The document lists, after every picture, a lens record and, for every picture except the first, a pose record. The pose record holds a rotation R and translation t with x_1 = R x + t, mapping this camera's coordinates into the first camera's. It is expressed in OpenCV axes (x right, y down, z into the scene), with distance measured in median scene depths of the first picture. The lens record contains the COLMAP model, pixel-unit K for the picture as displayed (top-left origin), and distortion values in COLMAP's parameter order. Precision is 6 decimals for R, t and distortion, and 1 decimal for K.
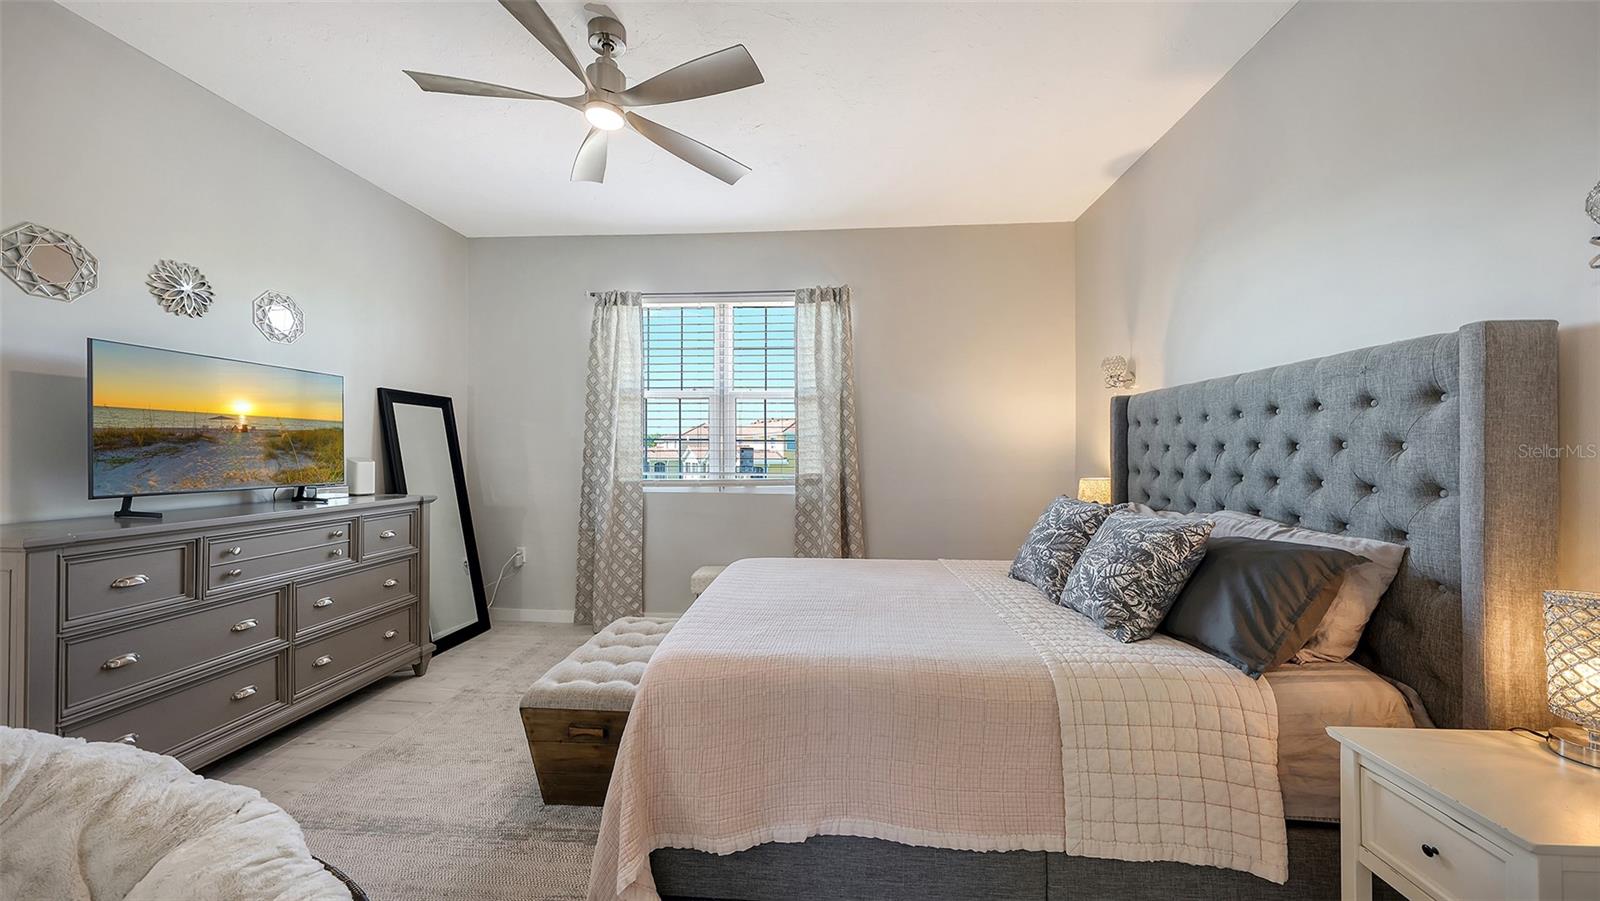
lens RADIAL K [[555.7, 0, 795.6], [0, 555.7, 449.2], [0, 0, 1]] dist [0.001214, -0.001216]
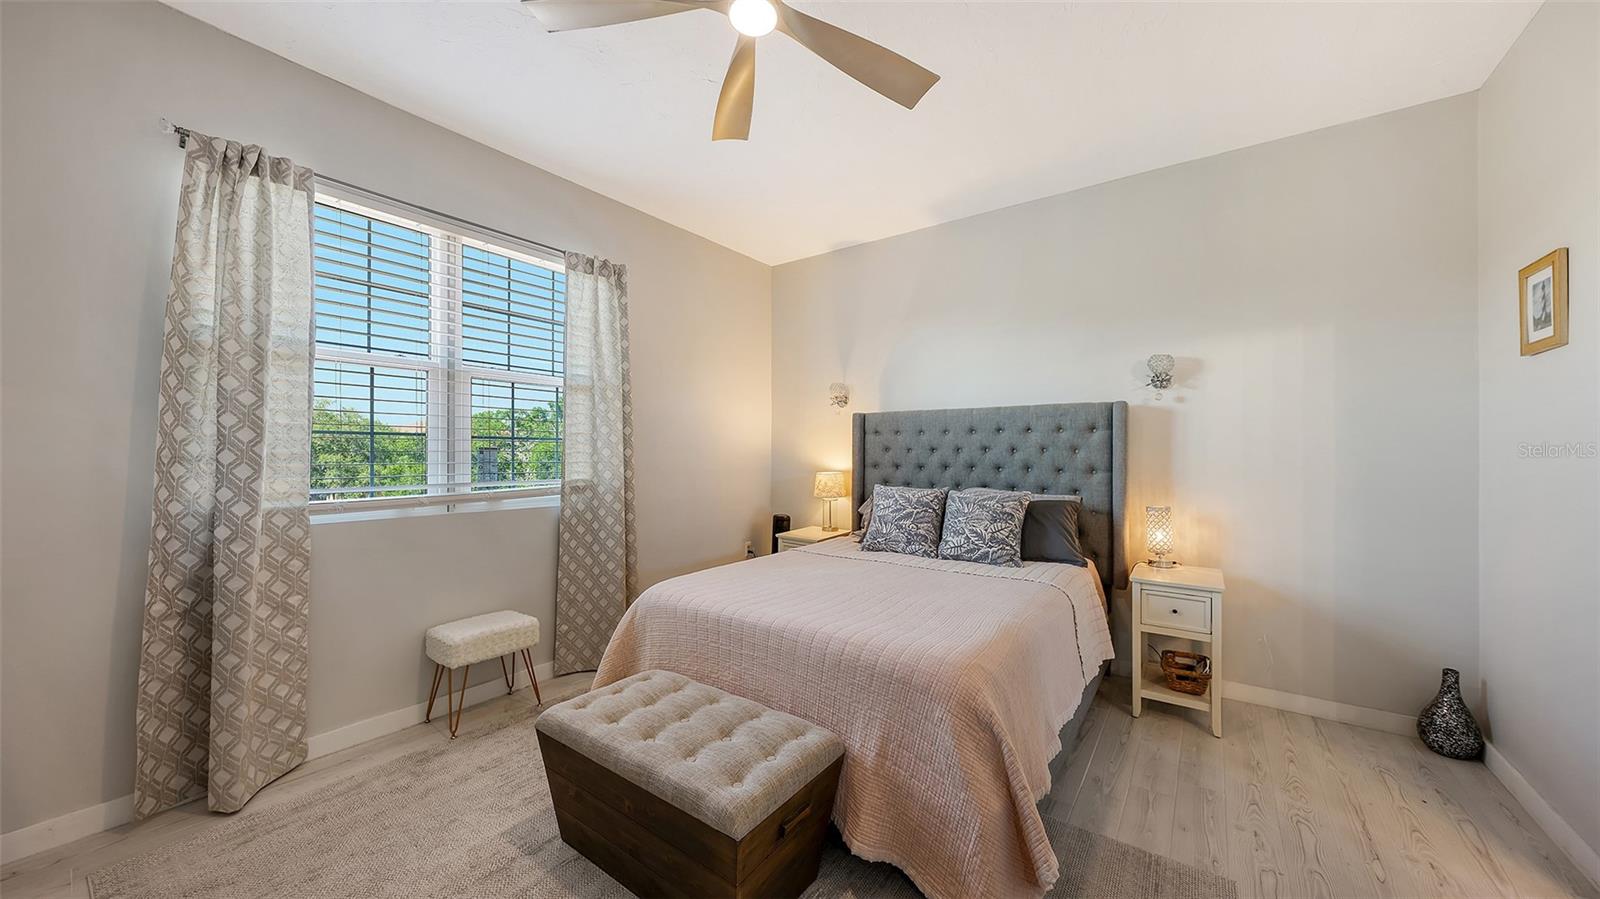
lens RADIAL K [[555.7, 0, 800.6], [0, 555.7, 447.5], [0, 0, 1]] dist [0.001214, -0.001216]
pose [[0.531075, 0.007045, 0.847296, -0.495587], [-0.004079, 0.999975, -0.005758, -0.000214], [-0.847315, -0.000398, 0.531090, 0.283329]]
